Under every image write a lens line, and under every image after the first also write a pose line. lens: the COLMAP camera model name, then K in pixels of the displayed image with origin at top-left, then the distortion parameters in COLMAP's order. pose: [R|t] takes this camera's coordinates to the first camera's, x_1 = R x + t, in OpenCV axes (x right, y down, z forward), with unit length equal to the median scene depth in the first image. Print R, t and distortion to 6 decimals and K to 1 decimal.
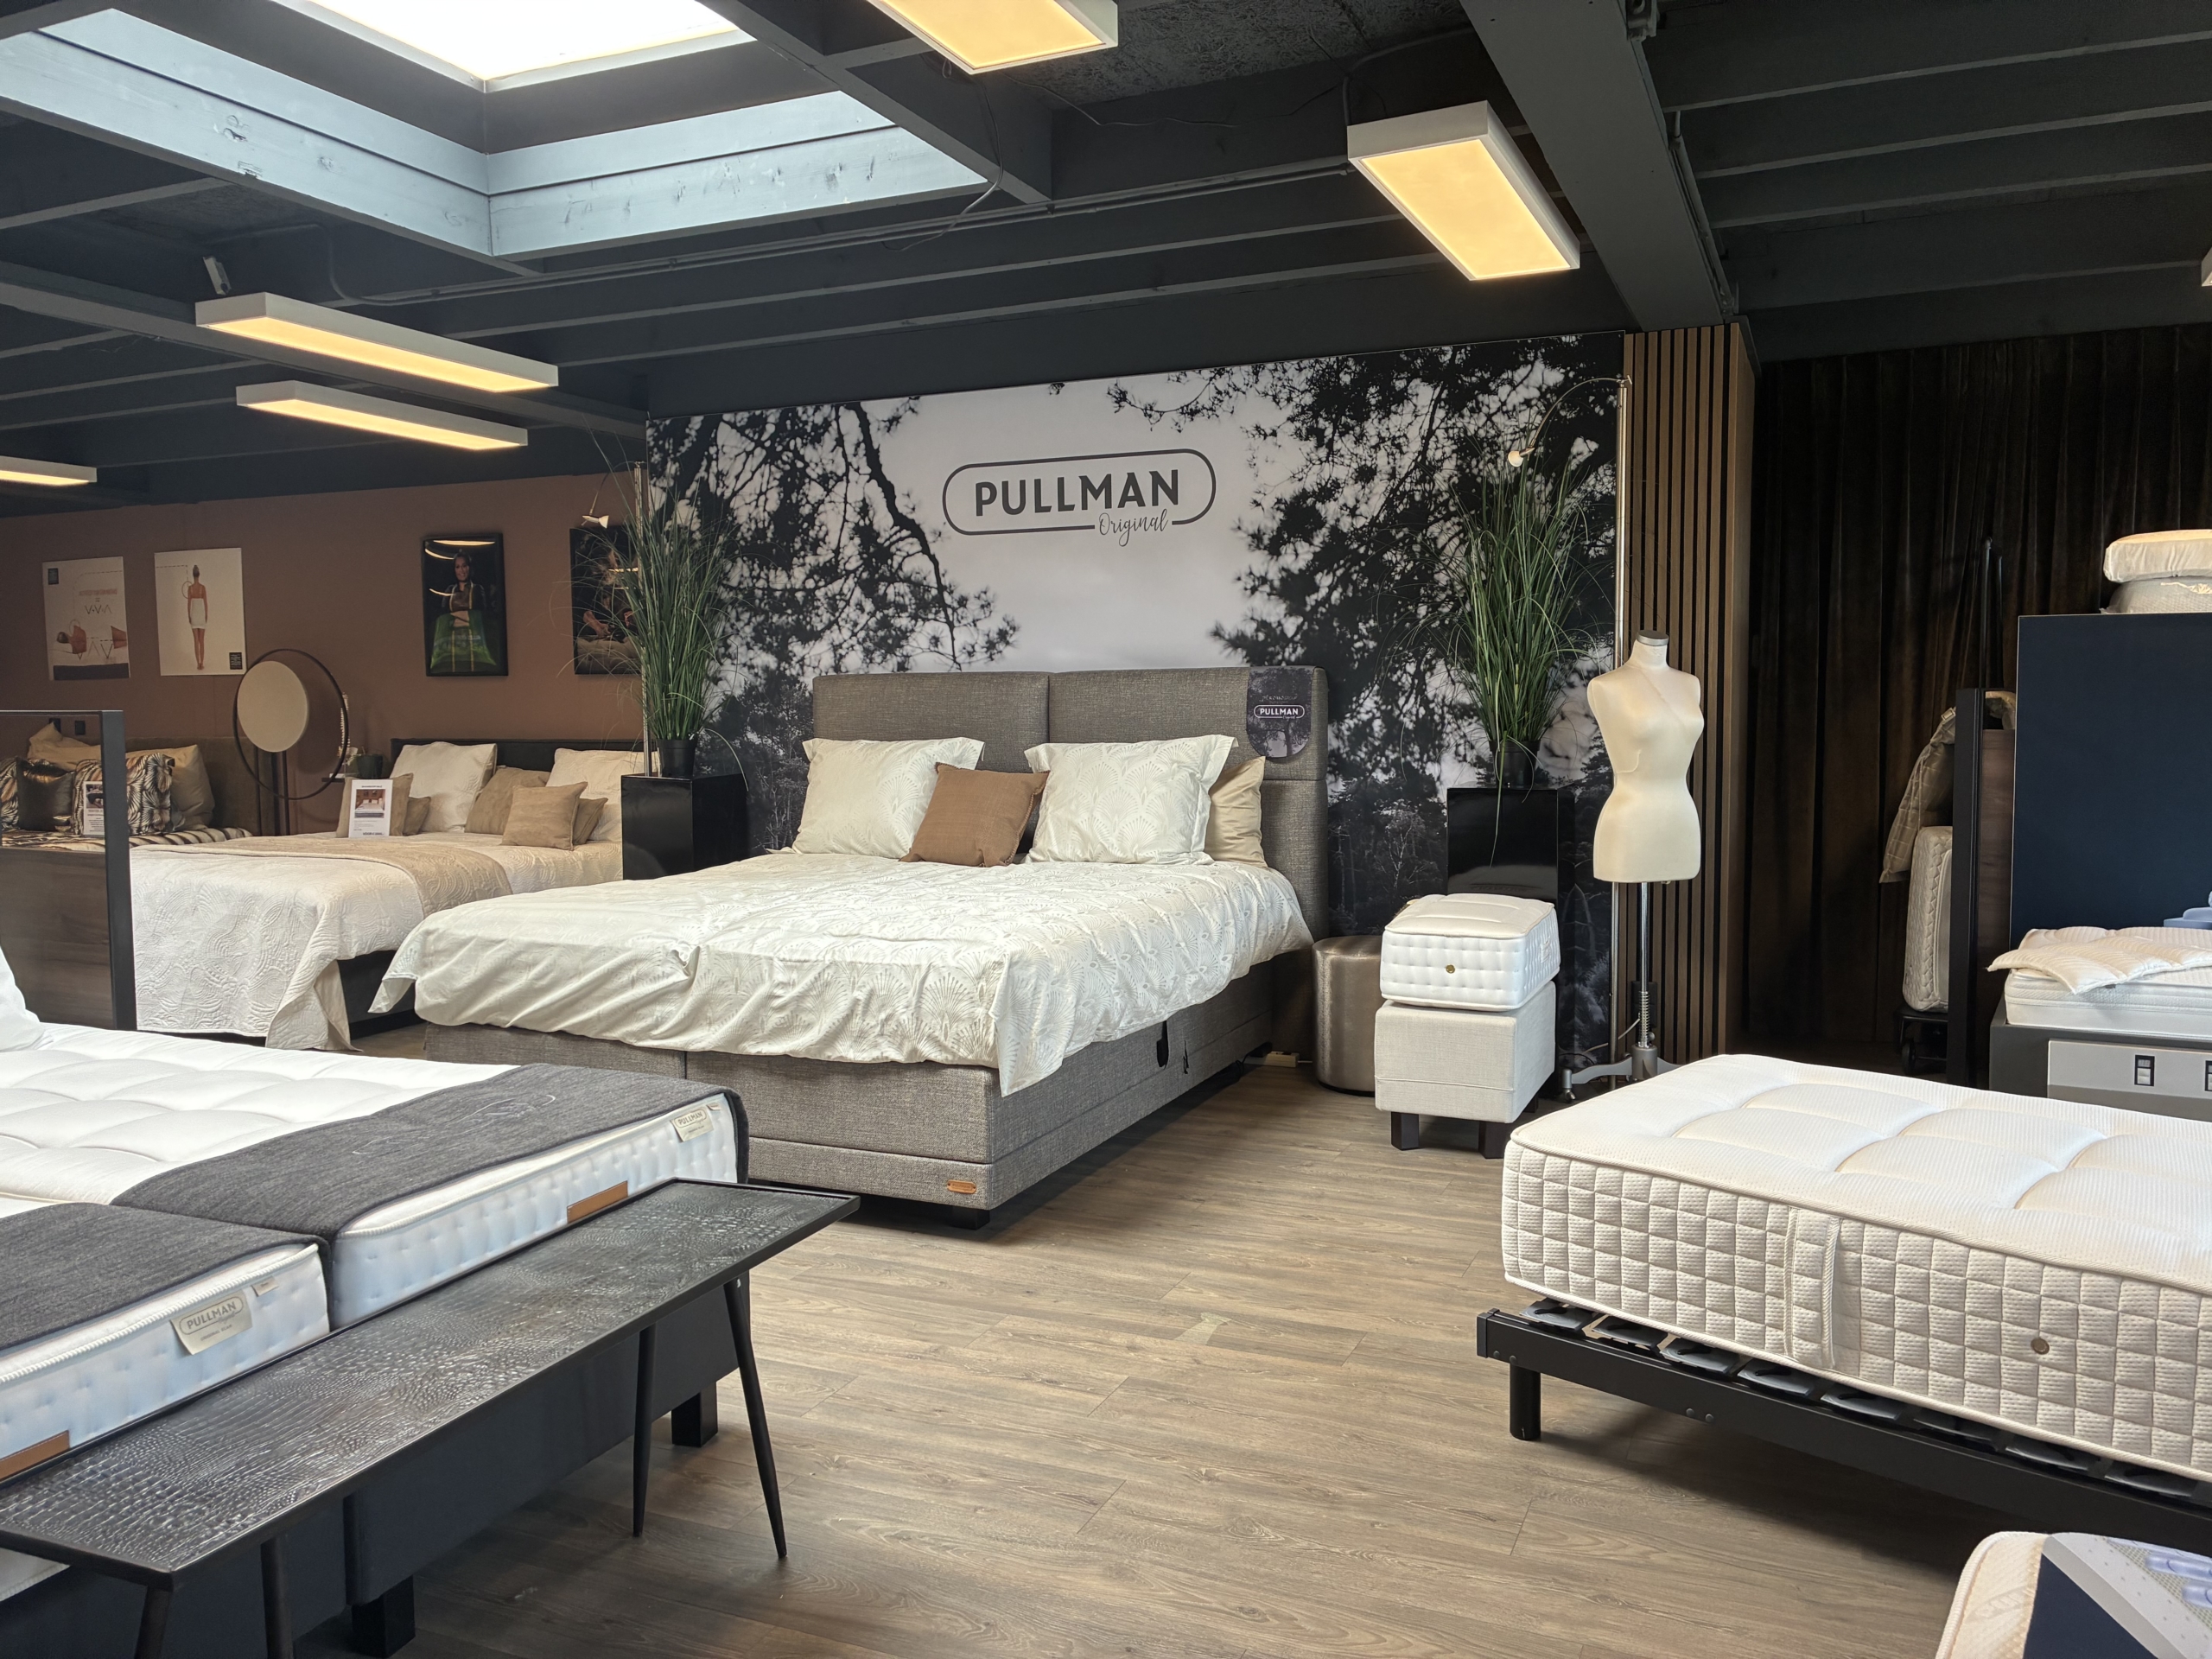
lens RADIAL K [[1672.6, 0, 1099.2], [0, 1672.6, 831.2], [0, 0, 1]] dist [0.039742, -0.048417]
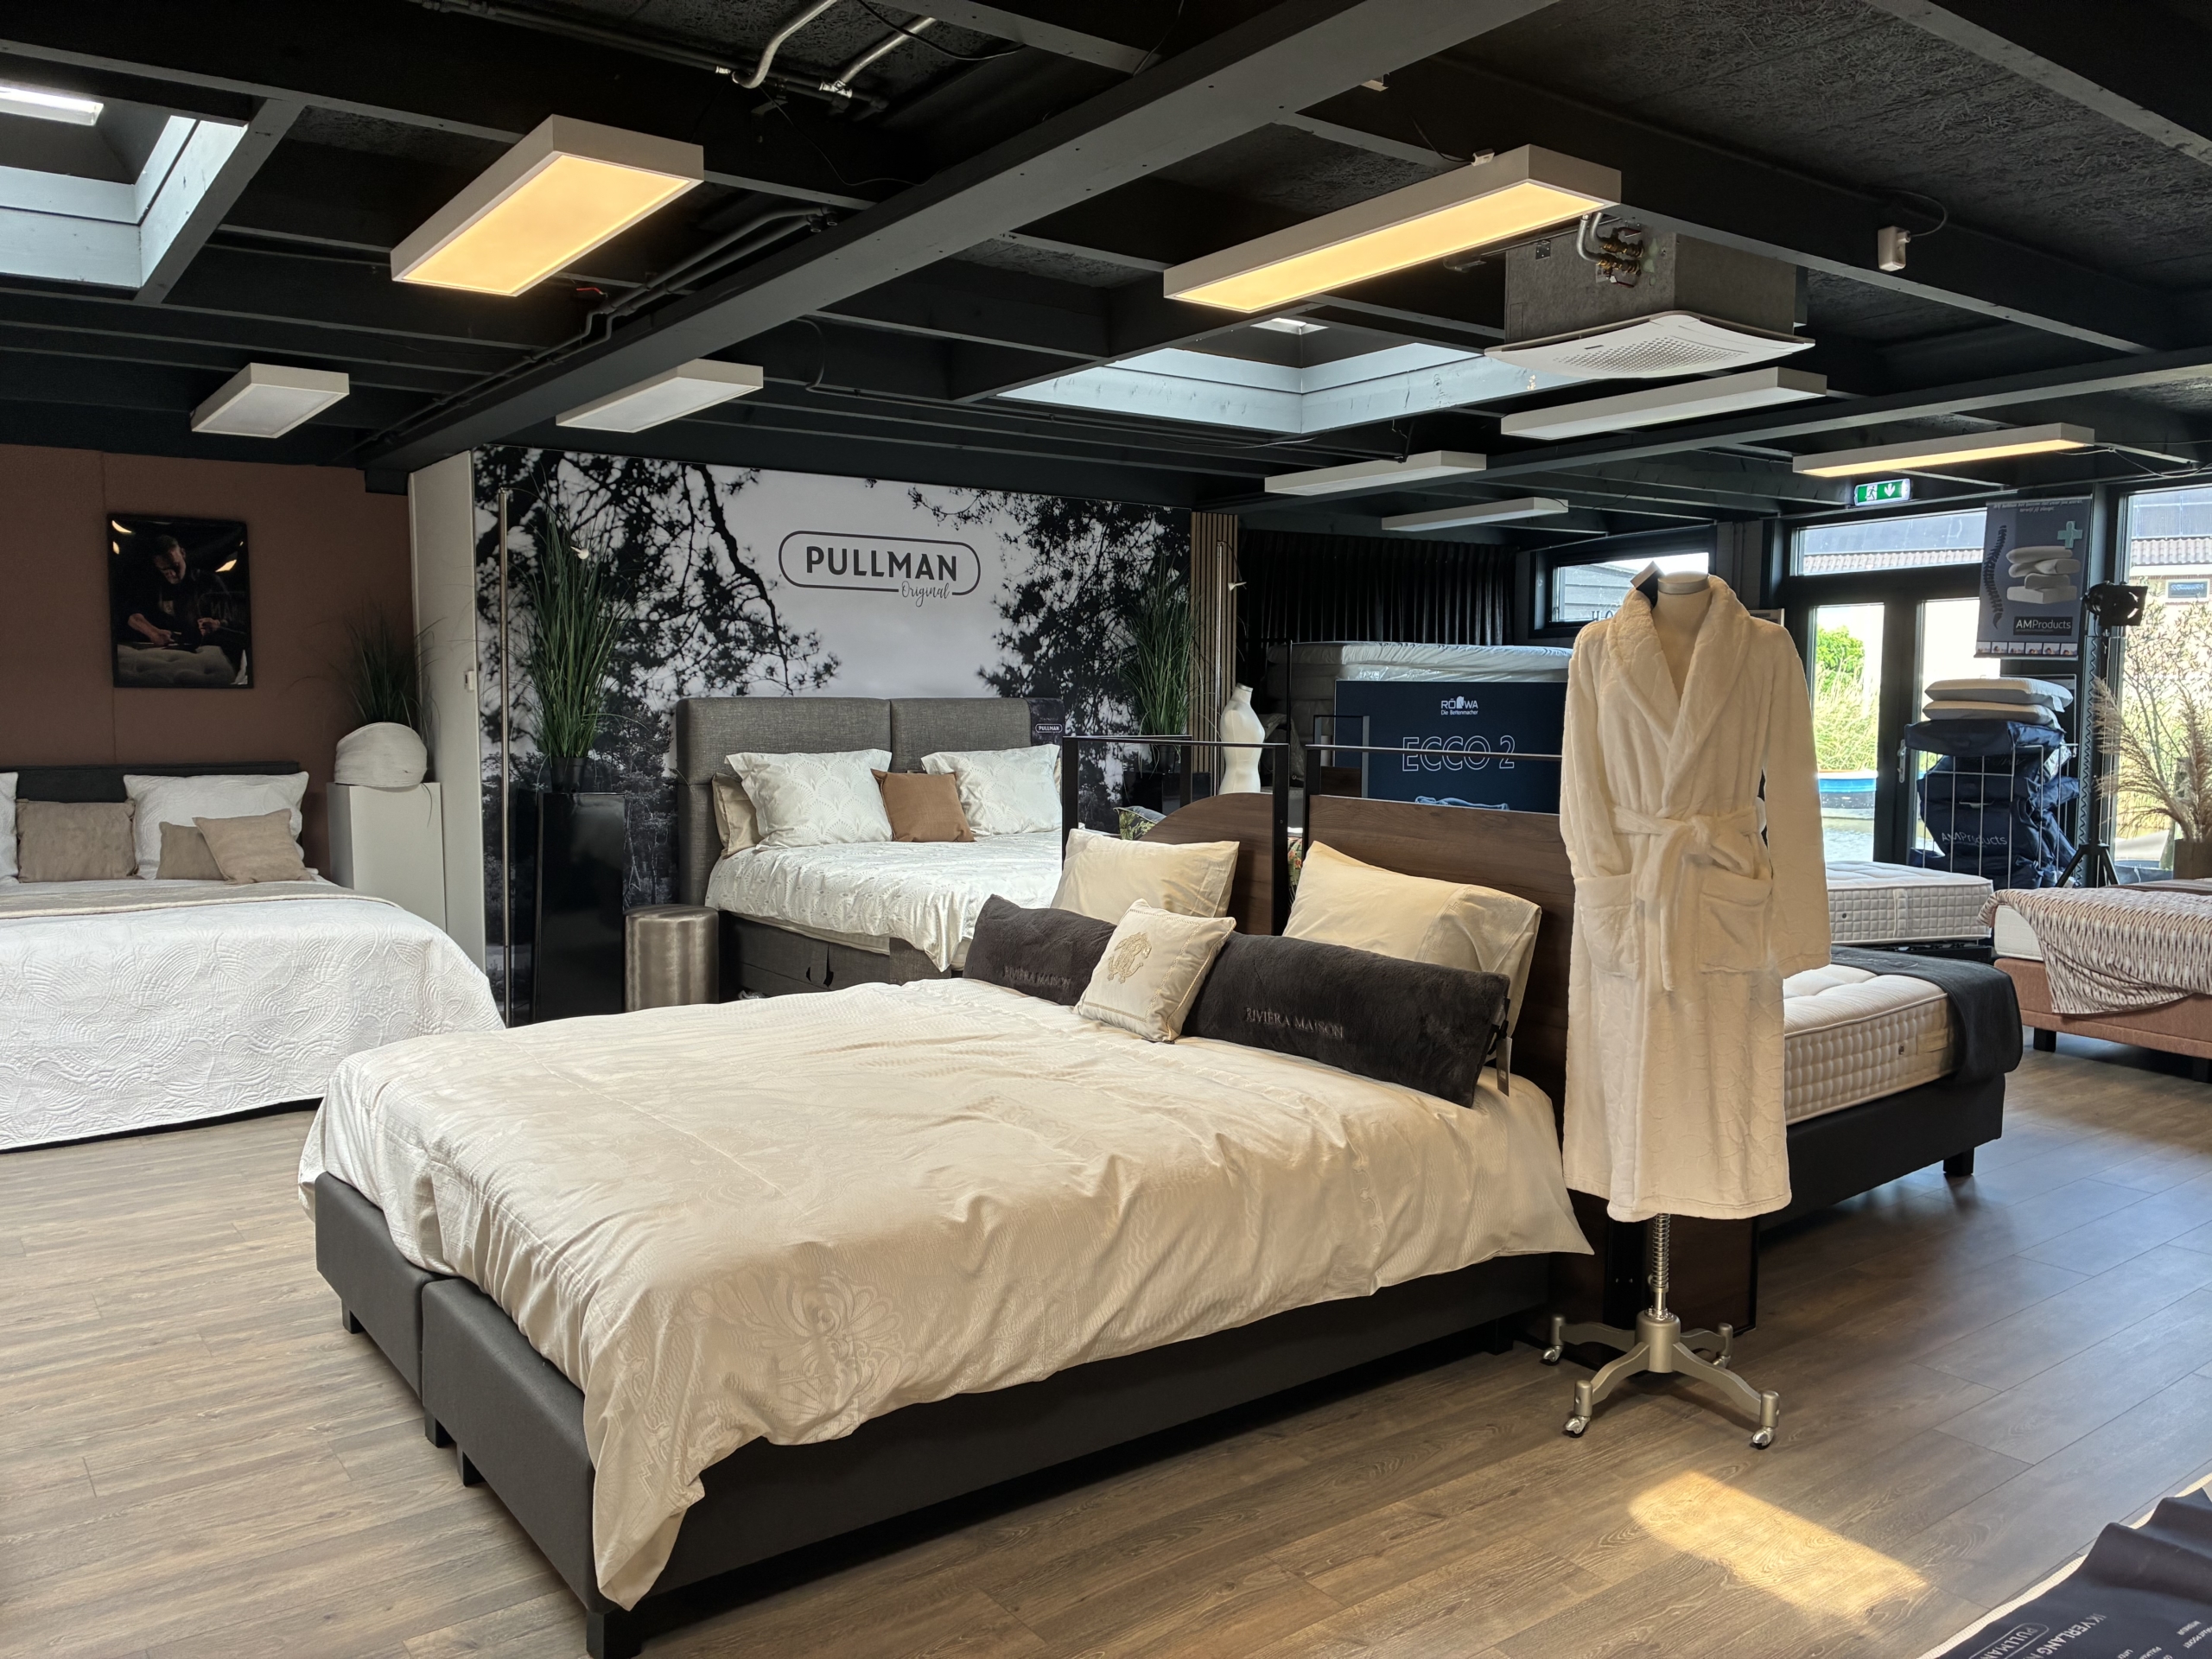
lens RADIAL K [[1672.6, 0, 1110.6], [0, 1672.6, 825.4], [0, 0, 1]] dist [0.039742, -0.048417]
pose [[0.489567, -0.055219, 0.870216, -1.059132], [0.062861, 0.997631, 0.027939, -0.020531], [-0.869697, 0.041025, 0.491878, 0.193564]]
